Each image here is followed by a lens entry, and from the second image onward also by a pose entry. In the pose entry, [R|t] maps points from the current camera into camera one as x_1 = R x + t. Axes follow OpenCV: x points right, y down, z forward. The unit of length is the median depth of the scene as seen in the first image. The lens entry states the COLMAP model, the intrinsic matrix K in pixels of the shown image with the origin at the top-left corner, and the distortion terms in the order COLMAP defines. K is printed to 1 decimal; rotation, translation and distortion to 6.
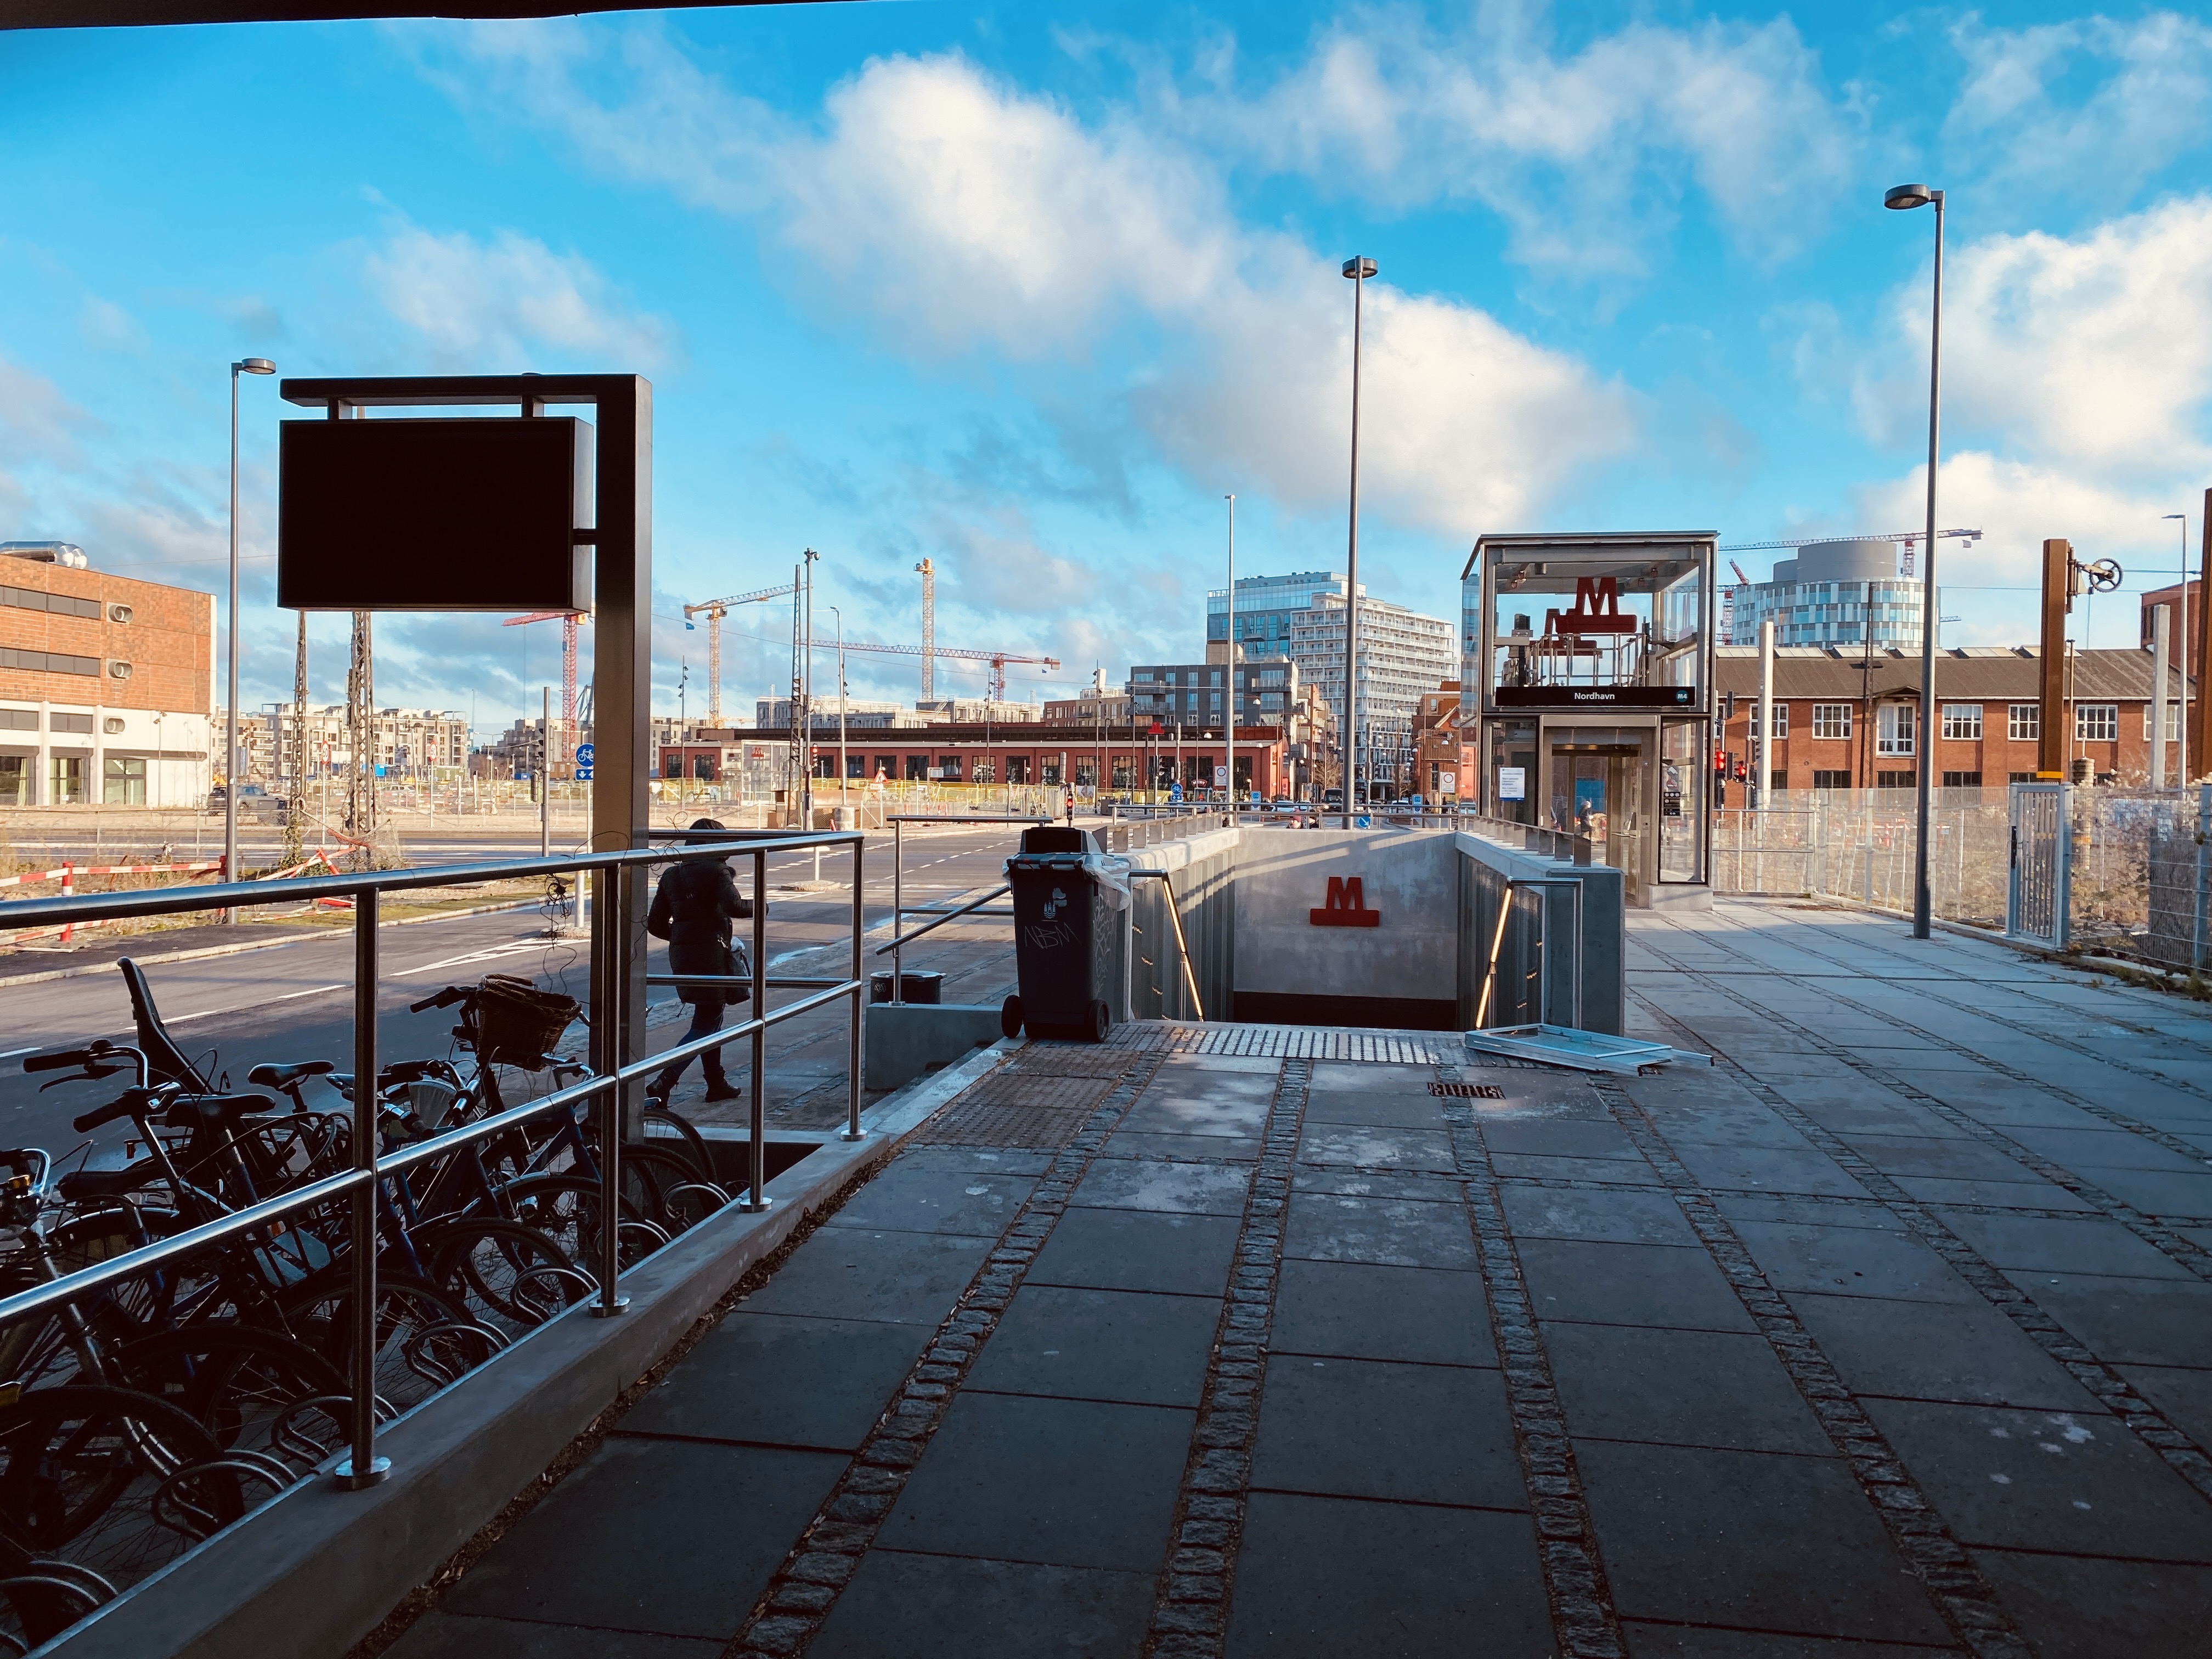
lens RADIAL K [[1683.1, 0, 993.4], [0, 1683.1, 827.6], [0, 0, 1]] dist [-0.029714, -0.002999]
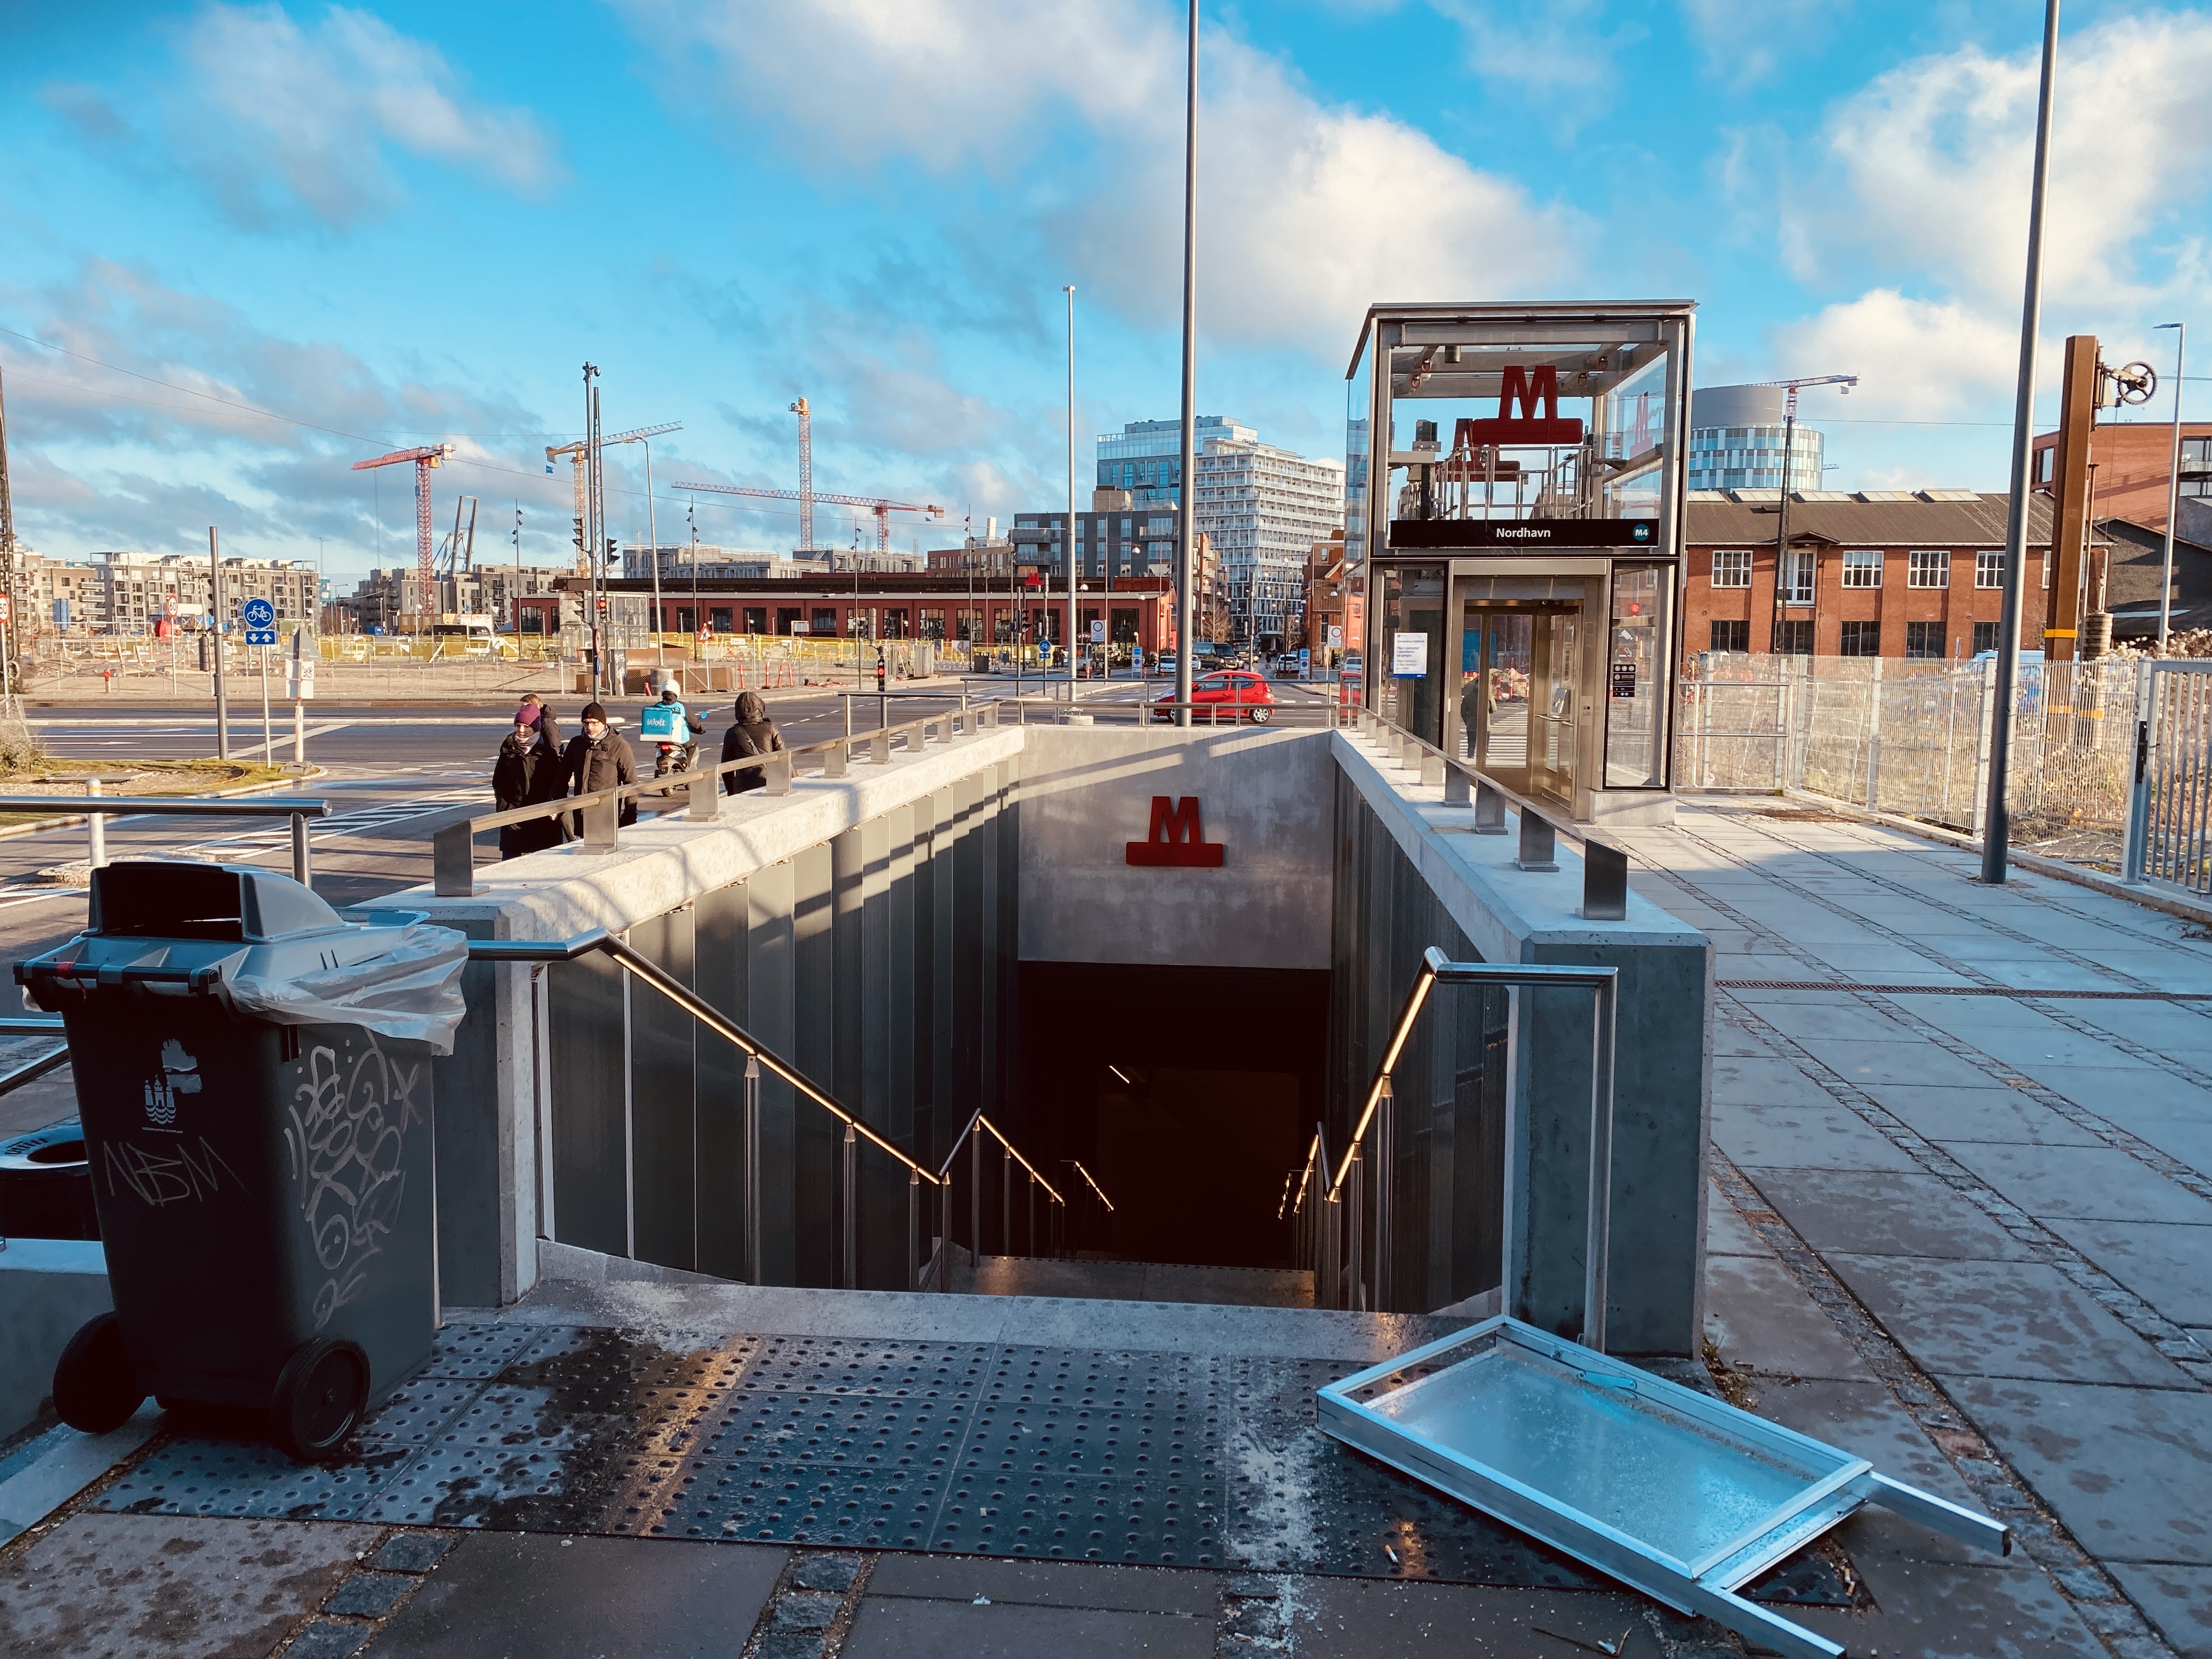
lens RADIAL K [[1686.7, 0, 1106.0], [0, 1686.7, 829.5], [0, 0, 1]] dist [0.083491, -0.156211]
pose [[0.991786, -0.018720, 0.126528, 0.072273], [0.007499, 0.996040, 0.088587, -0.014550], [-0.127685, -0.086910, 0.988000, 0.246231]]
